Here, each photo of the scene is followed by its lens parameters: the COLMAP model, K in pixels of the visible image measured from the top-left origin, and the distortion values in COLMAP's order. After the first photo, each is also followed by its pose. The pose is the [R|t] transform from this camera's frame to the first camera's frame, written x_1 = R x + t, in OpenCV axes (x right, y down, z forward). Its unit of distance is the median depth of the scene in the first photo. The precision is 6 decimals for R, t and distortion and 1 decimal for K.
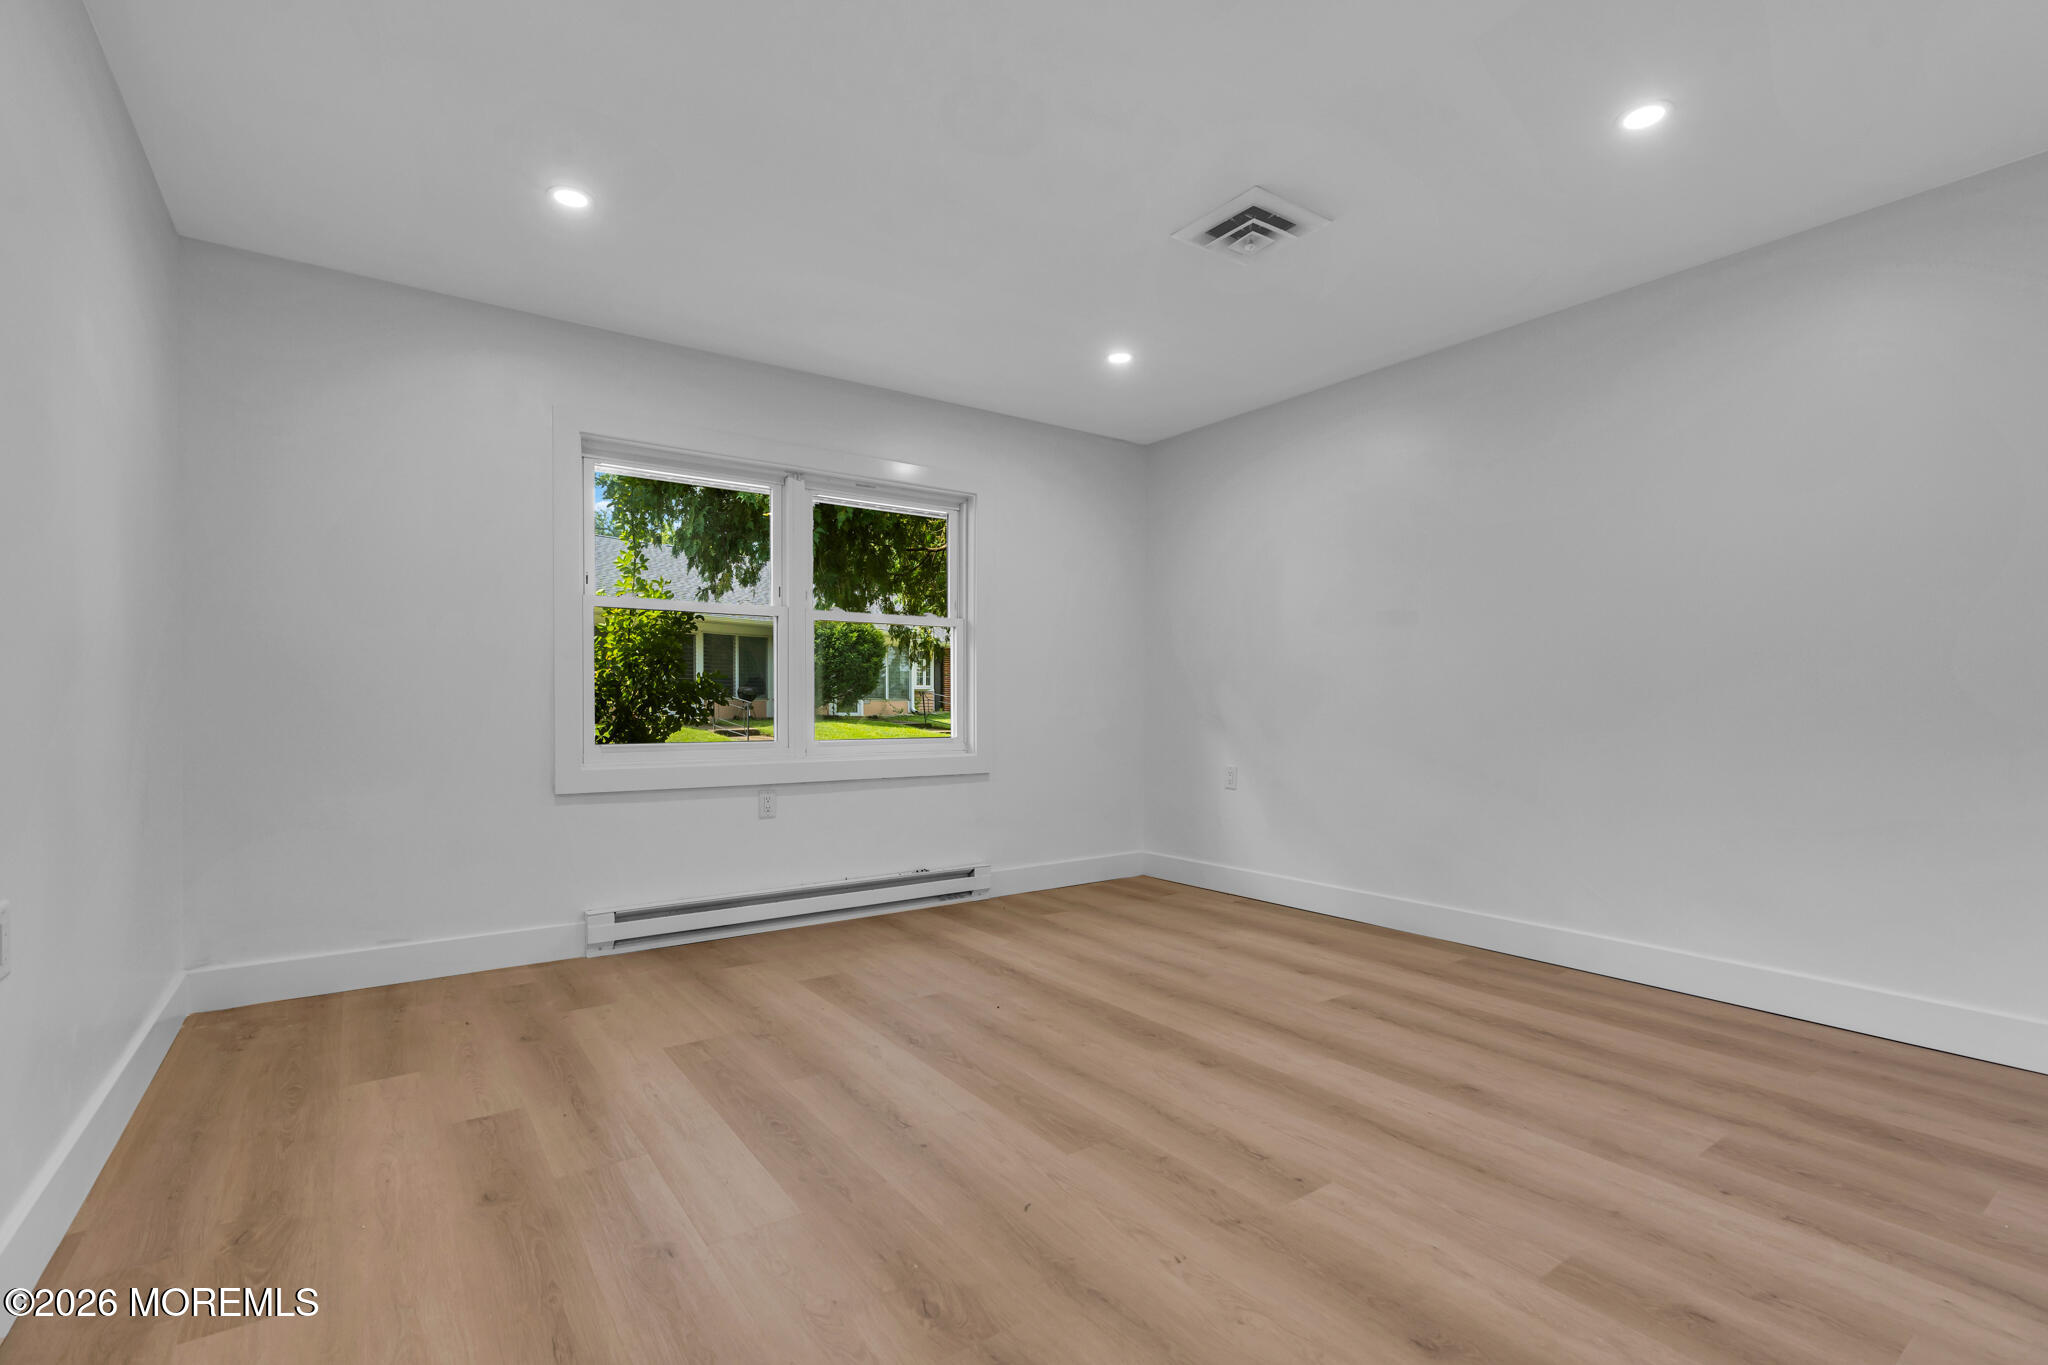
lens RADIAL K [[913.3, 0, 1017.2], [0, 913.3, 683.5], [0, 0, 1]] dist [-0.015200, 0.001017]
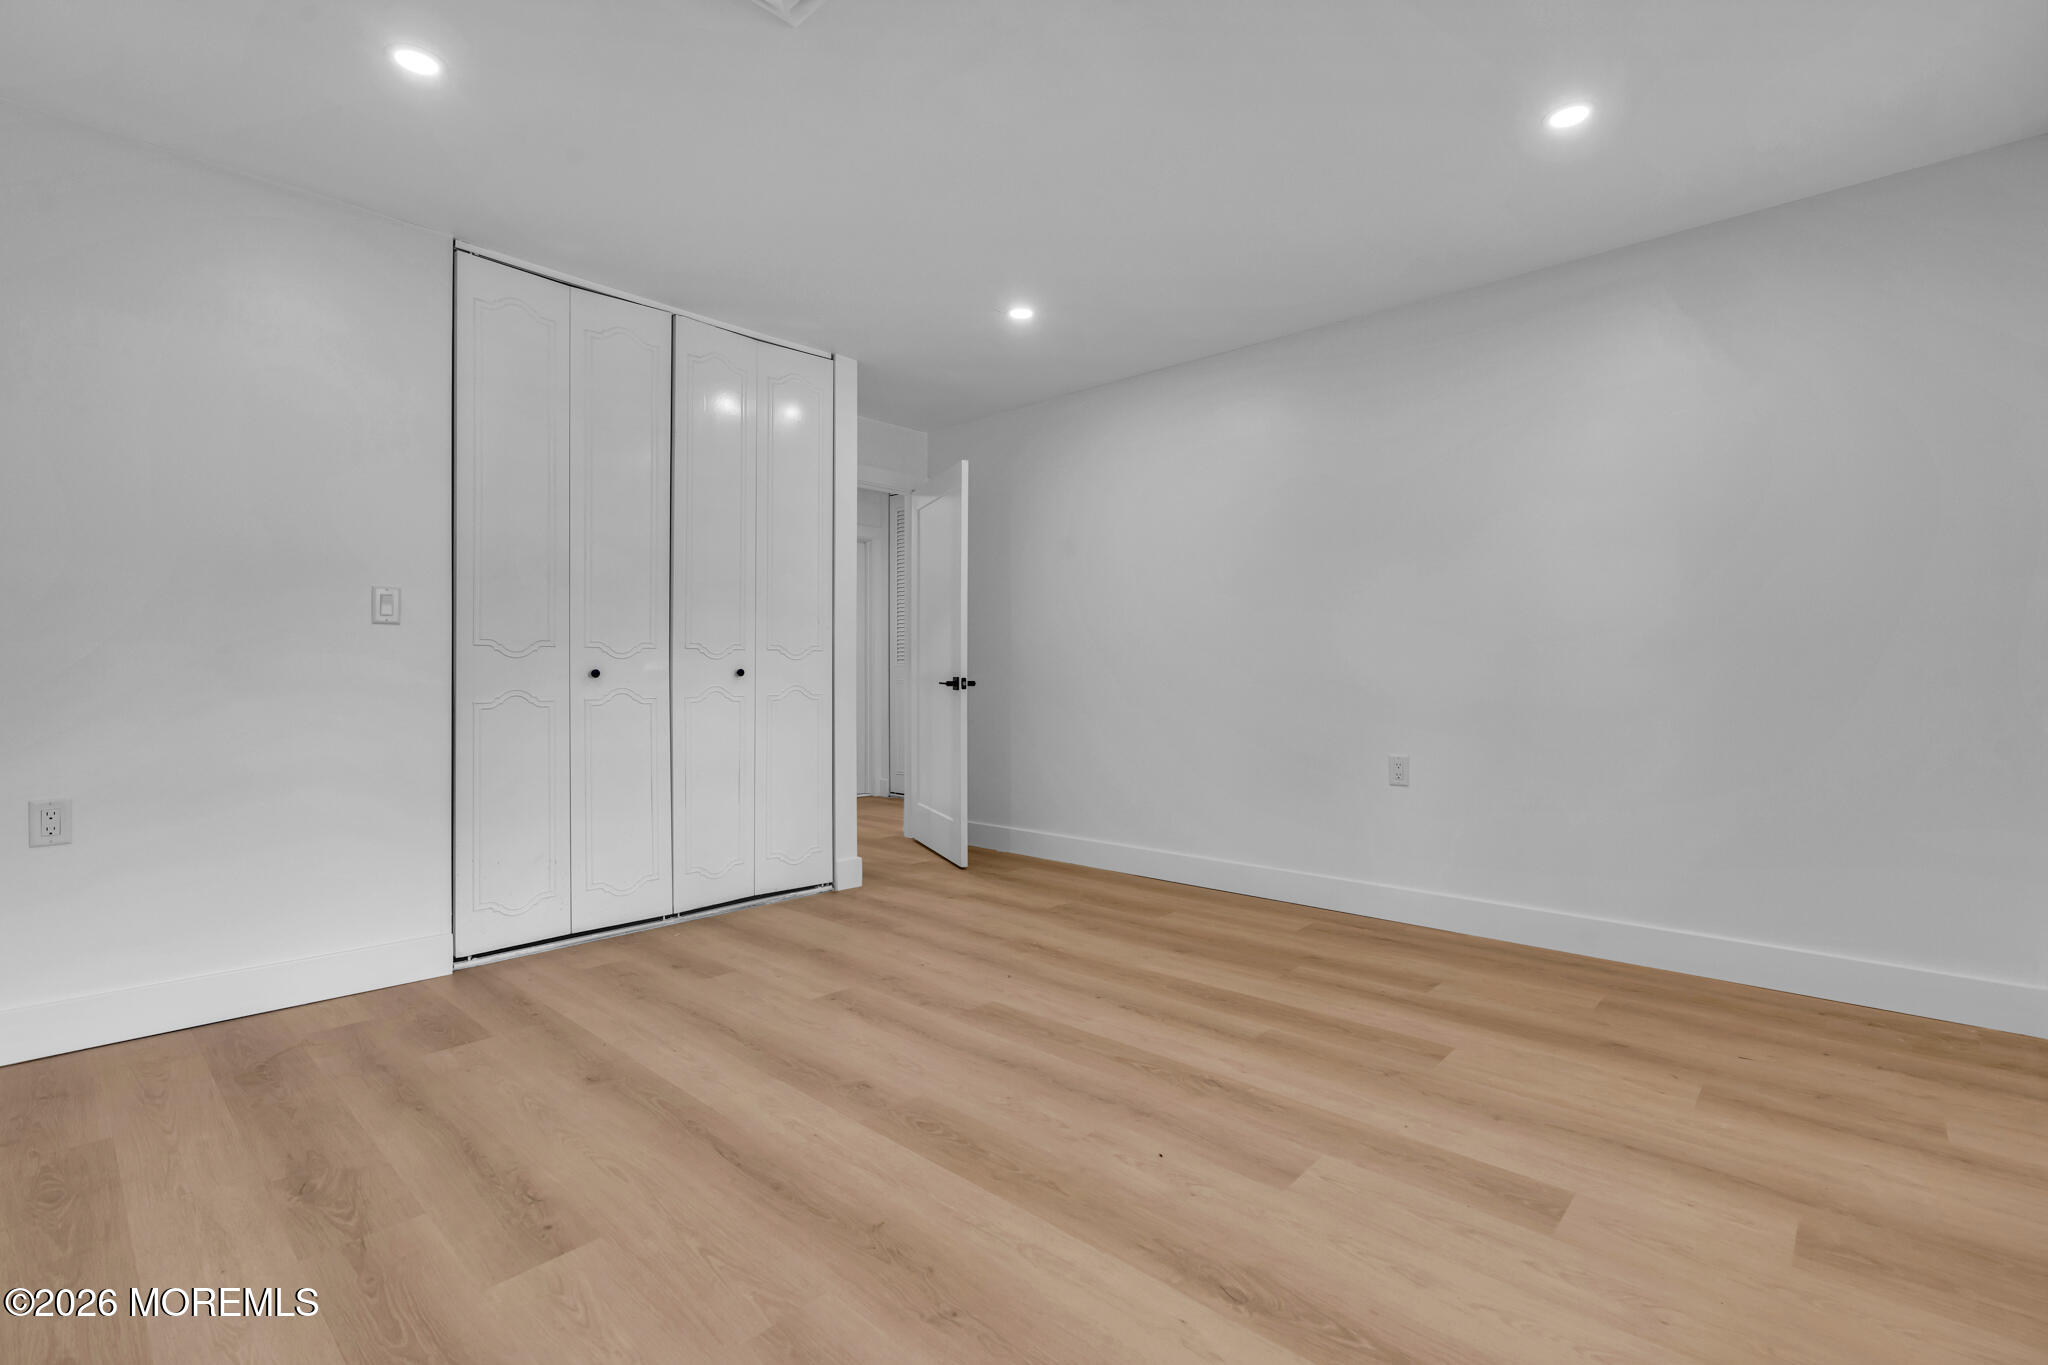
lens RADIAL K [[913.3, 0, 1017.2], [0, 913.3, 683.5], [0, 0, 1]] dist [-0.015200, 0.001017]
pose [[-0.978814, 0.003093, -0.204726, 0.264550], [0.005405, 0.999928, -0.010733, 0.045745], [0.204678, -0.011612, -0.978760, 2.073247]]
